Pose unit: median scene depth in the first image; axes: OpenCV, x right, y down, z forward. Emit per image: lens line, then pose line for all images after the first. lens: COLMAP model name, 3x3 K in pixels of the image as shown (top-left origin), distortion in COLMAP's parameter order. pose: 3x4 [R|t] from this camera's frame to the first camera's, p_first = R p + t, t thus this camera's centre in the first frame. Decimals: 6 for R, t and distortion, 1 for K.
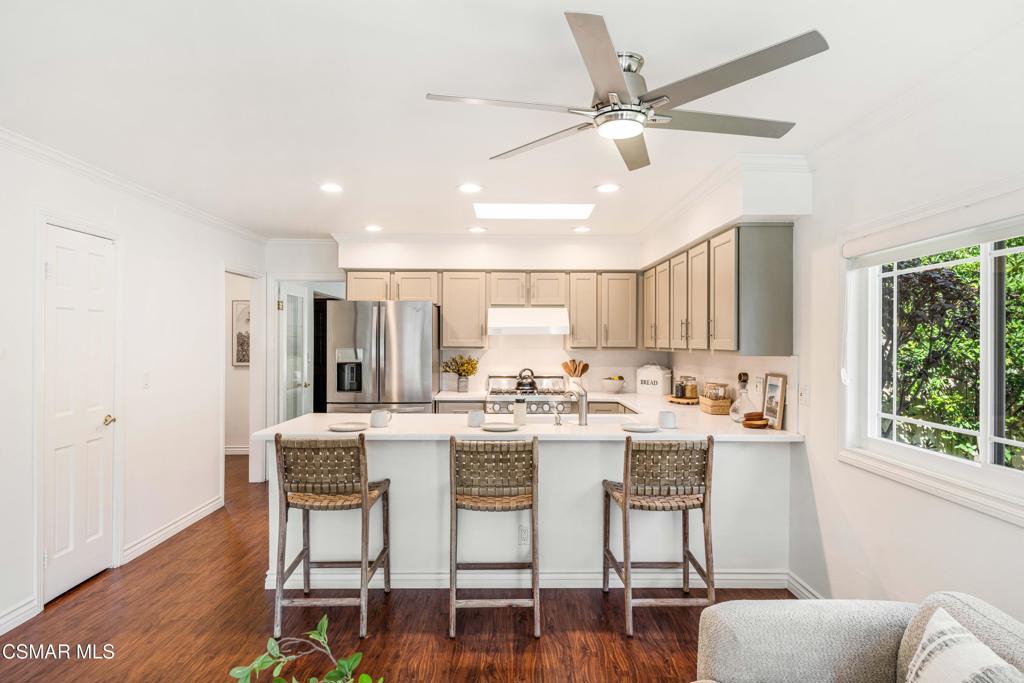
lens RADIAL K [[586.3, 0, 513.4], [0, 586.3, 343.3], [0, 0, 1]] dist [-0.007033, -0.000812]
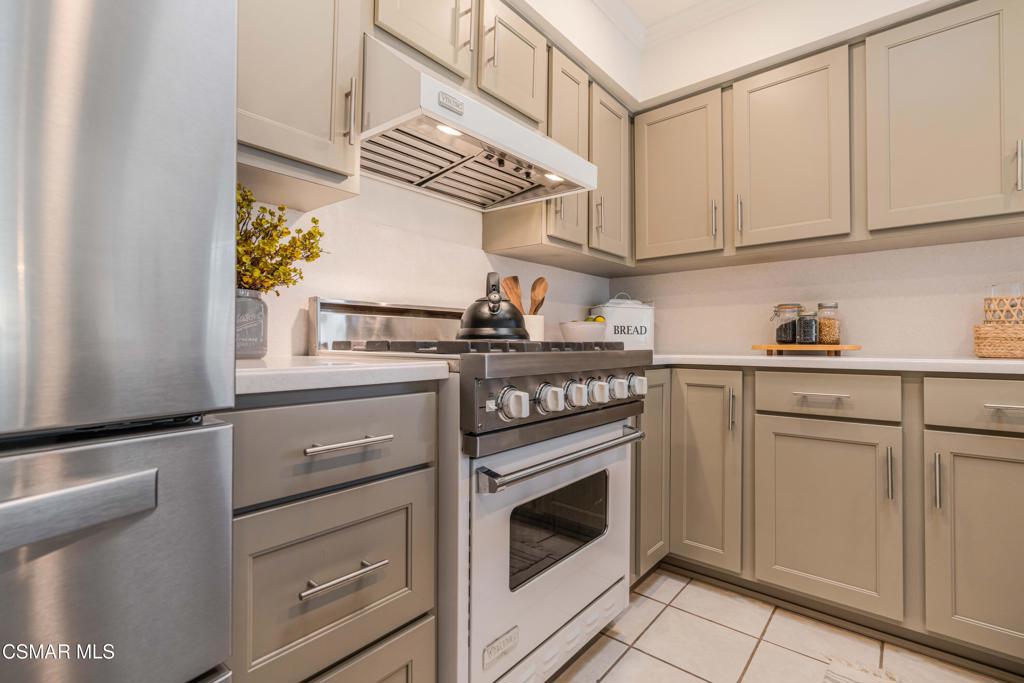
lens RADIAL K [[470.7, 0, 511.8], [0, 470.7, 337.3], [0, 0, 1]] dist [-0.004112, 0.000728]
pose [[0.659210, 0.001985, 0.751956, -0.173395], [0.007726, 0.999926, -0.009413, 0.086182], [-0.751919, 0.012015, 0.659146, 0.899689]]
